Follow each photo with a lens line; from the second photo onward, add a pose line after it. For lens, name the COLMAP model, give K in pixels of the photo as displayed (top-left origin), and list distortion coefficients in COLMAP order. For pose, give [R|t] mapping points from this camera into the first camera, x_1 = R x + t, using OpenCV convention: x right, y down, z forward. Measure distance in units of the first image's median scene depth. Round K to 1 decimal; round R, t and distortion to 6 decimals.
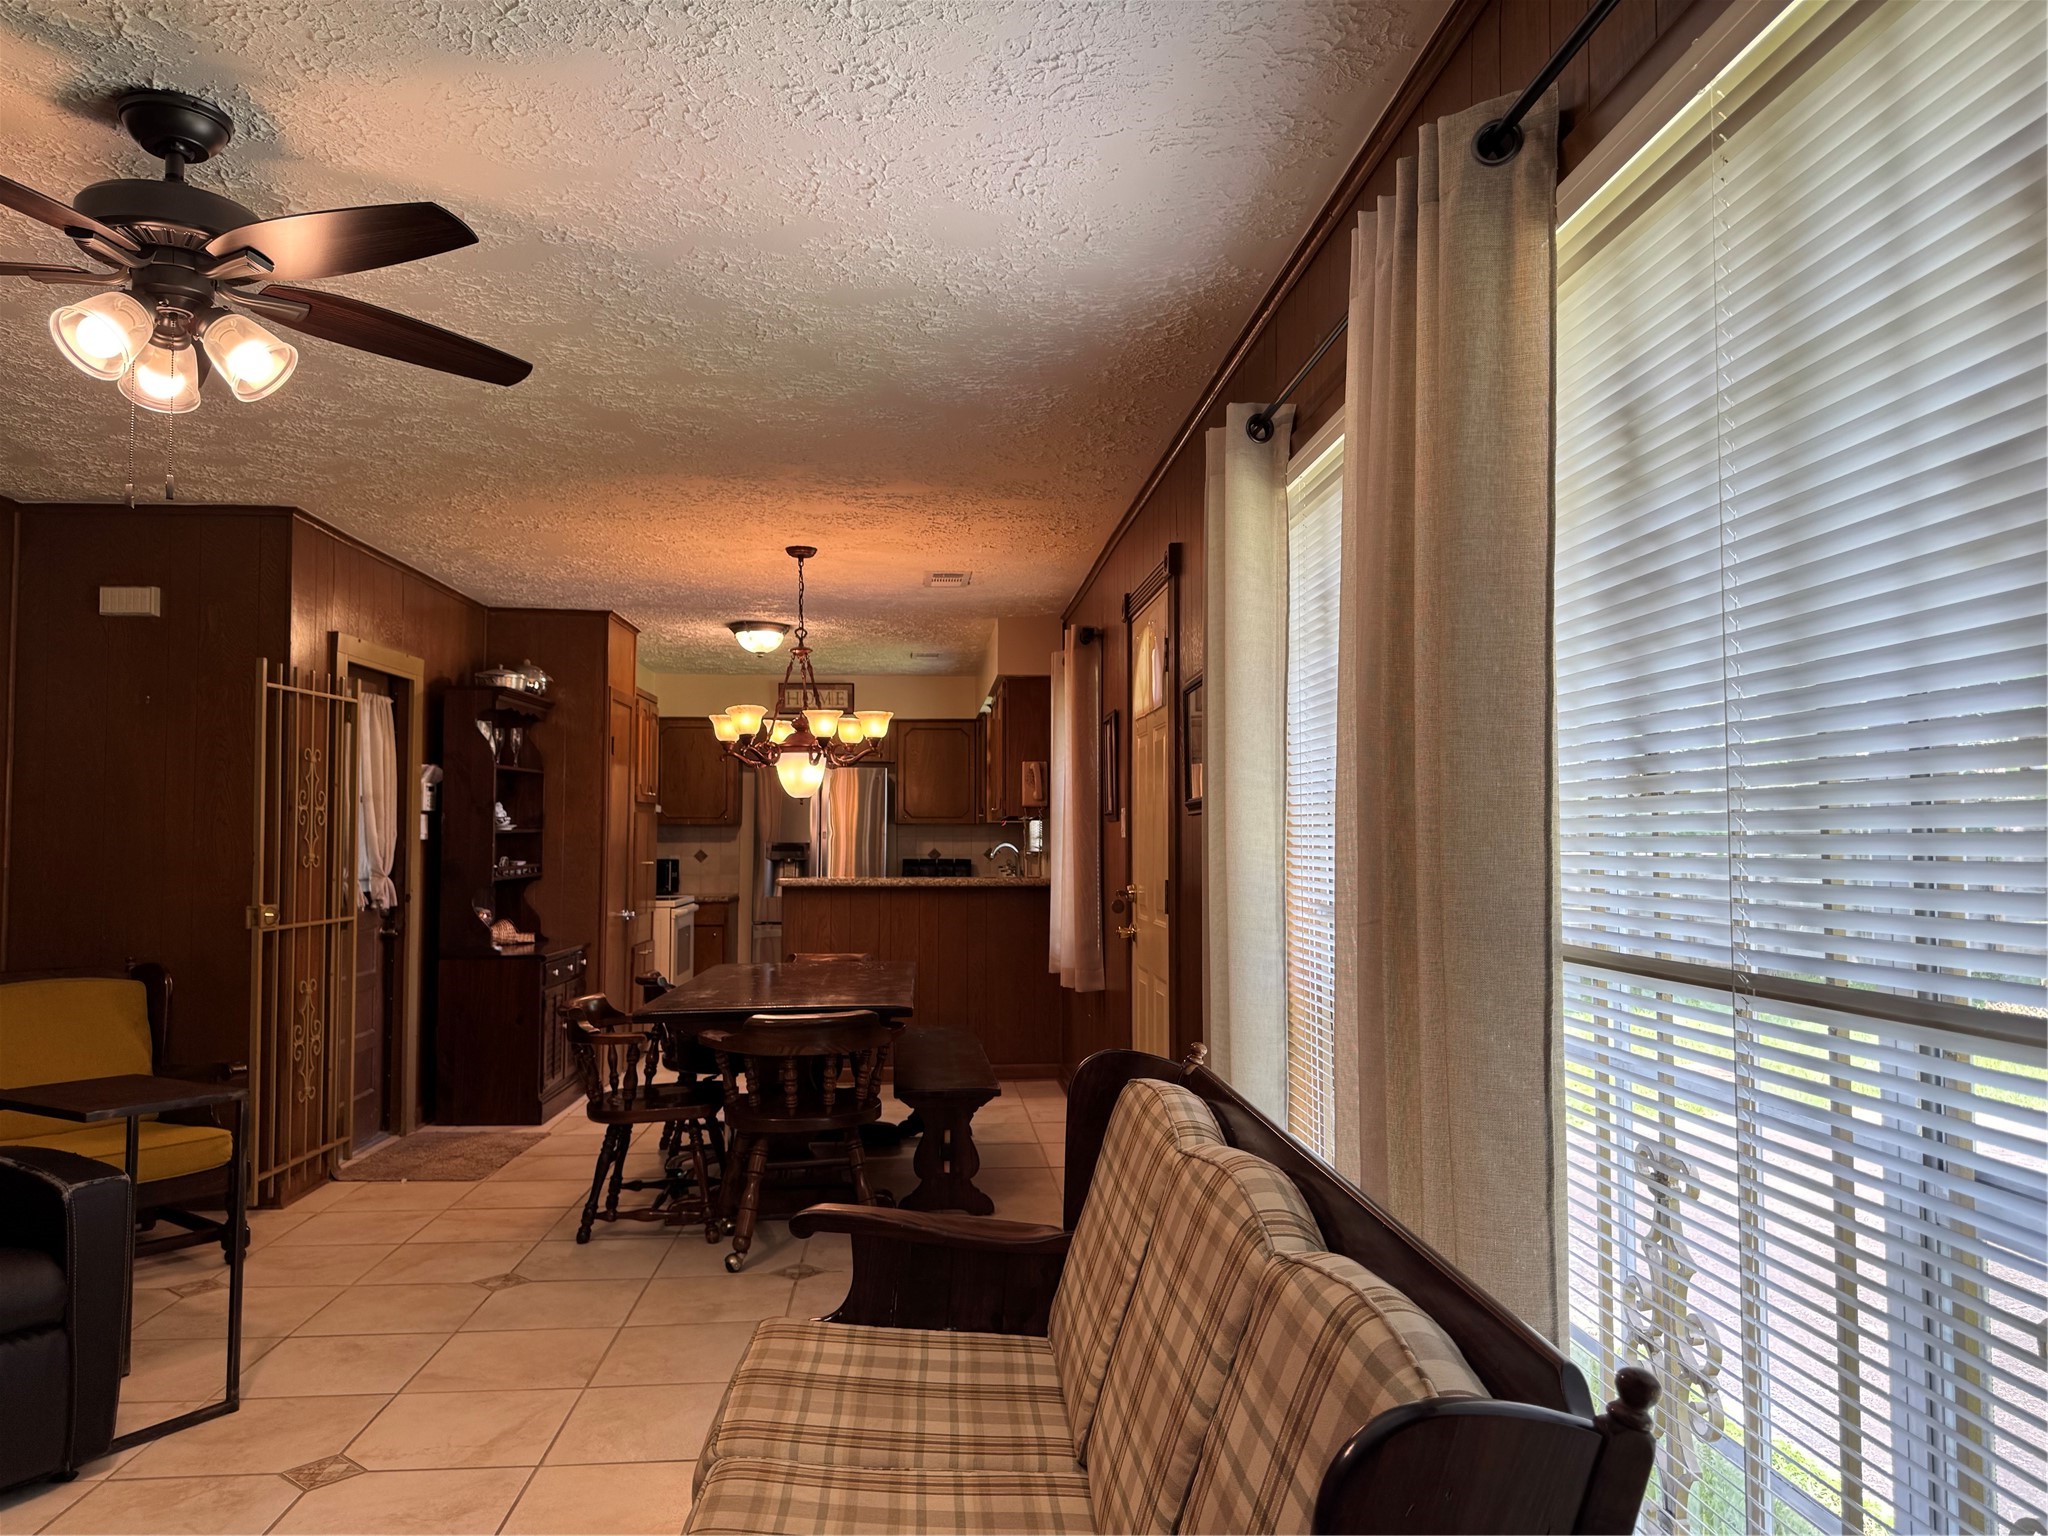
lens RADIAL K [[1413.8, 0, 1032.0], [0, 1413.8, 769.8], [0, 0, 1]] dist [0.164162, -0.189646]
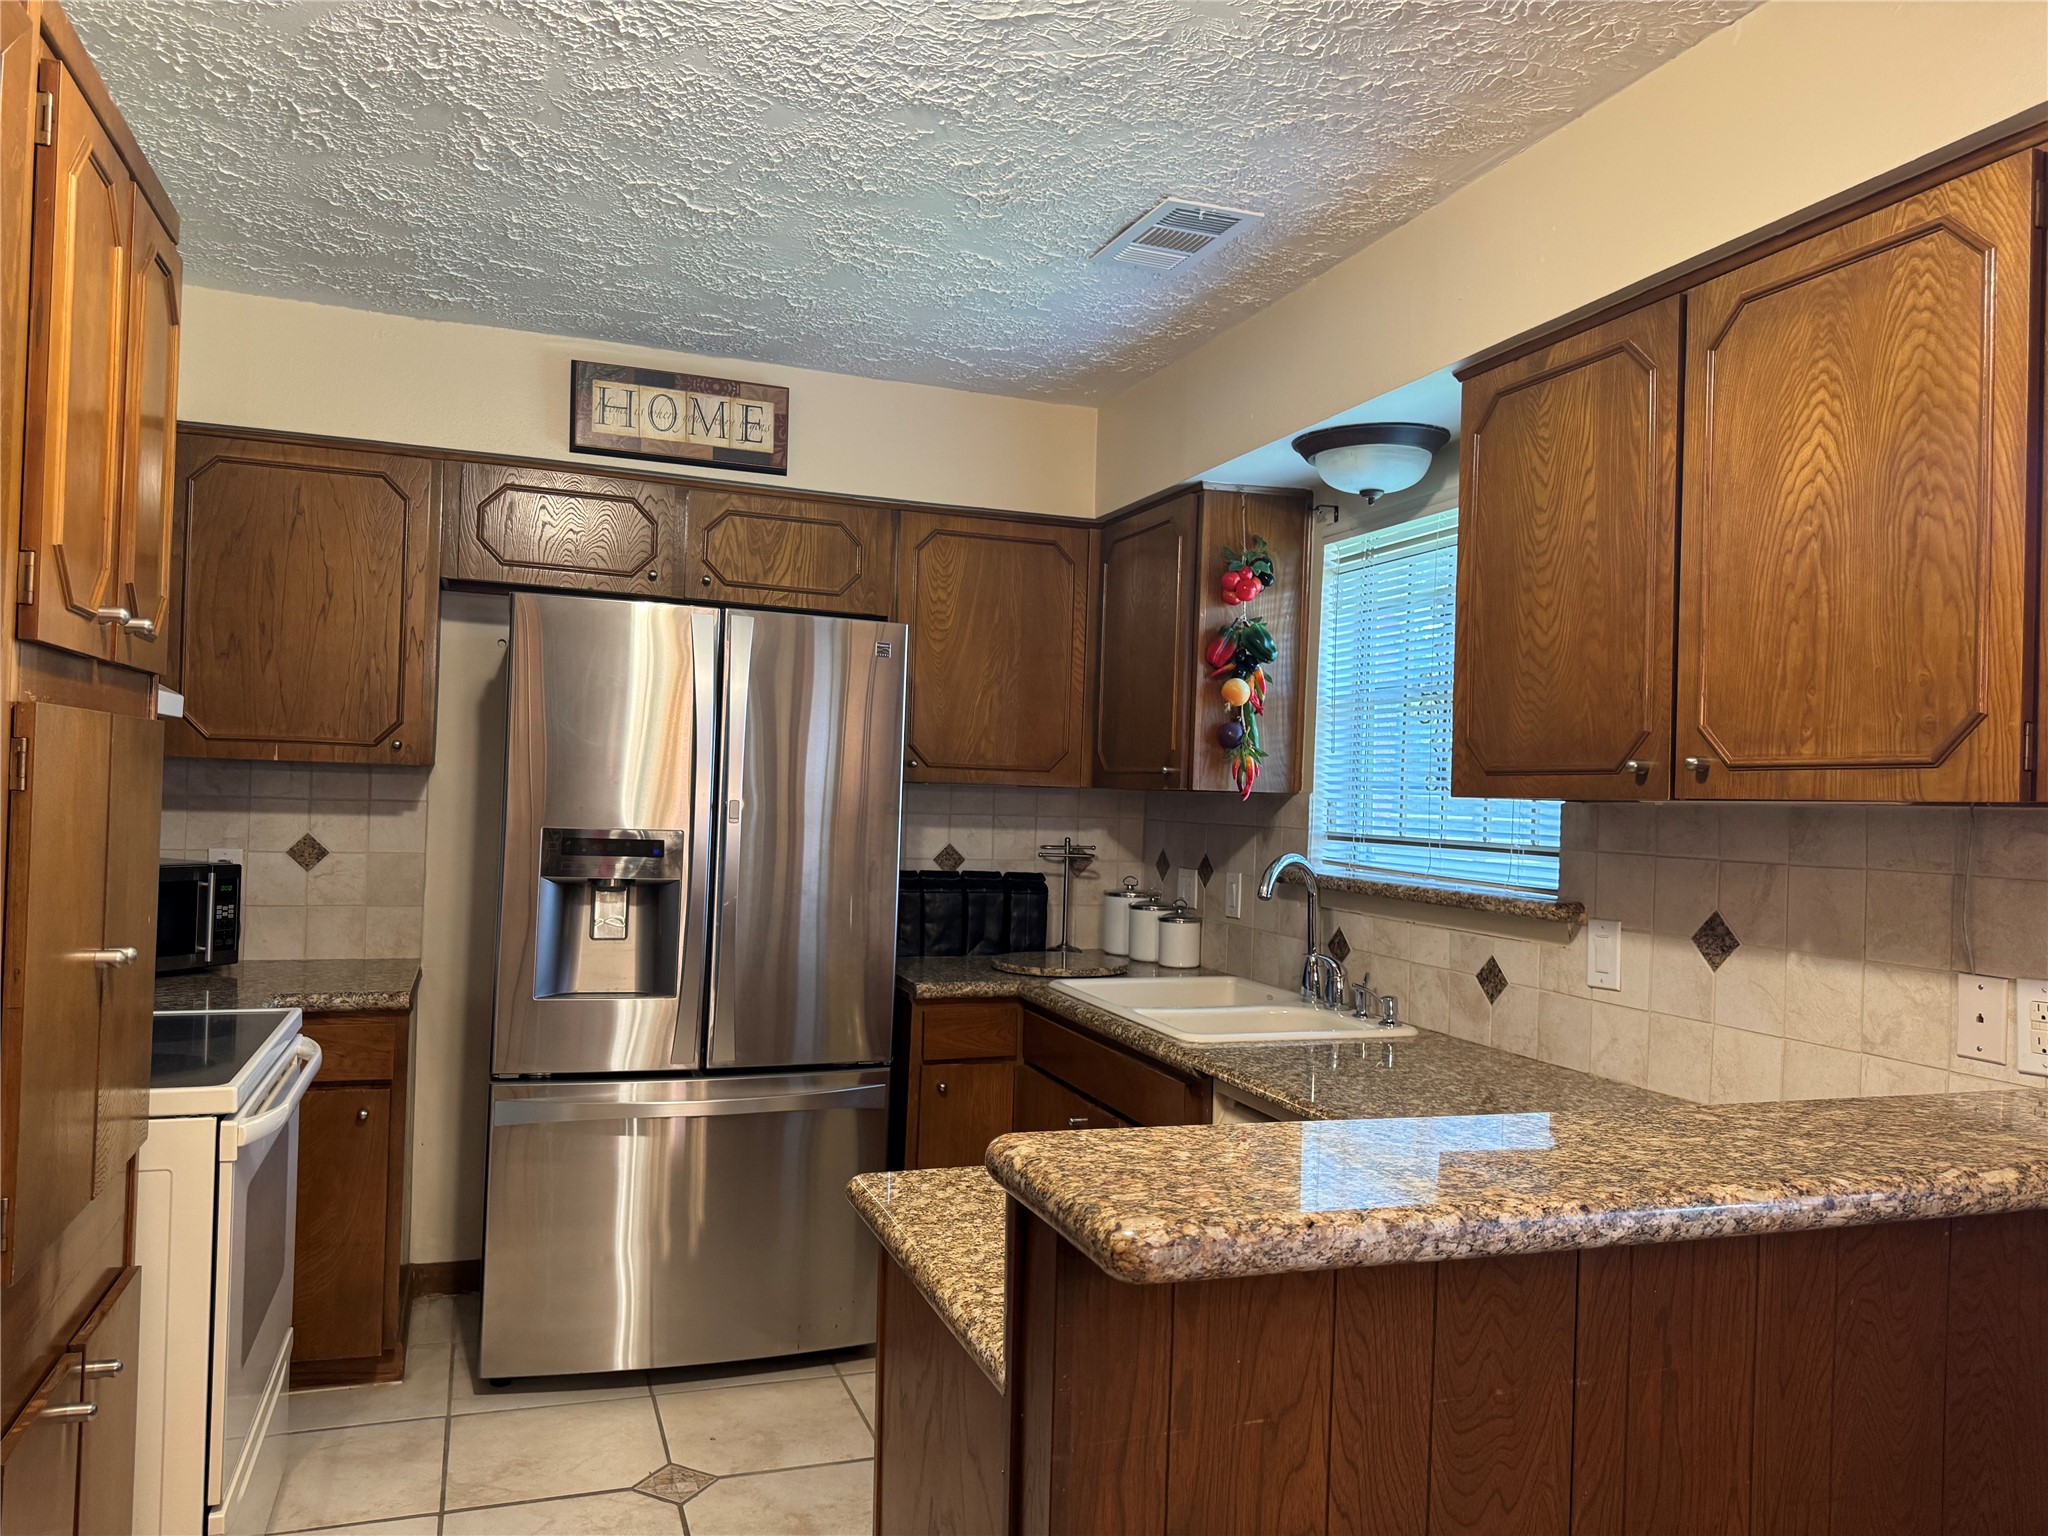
lens RADIAL K [[1413.8, 0, 1032.0], [0, 1413.8, 769.8], [0, 0, 1]] dist [0.164162, -0.189646]
pose [[0.963928, 0.026316, 0.264859, -0.157628], [-0.034831, 0.999015, 0.027505, 0.024201], [-0.263874, -0.035738, 0.963895, 0.614817]]
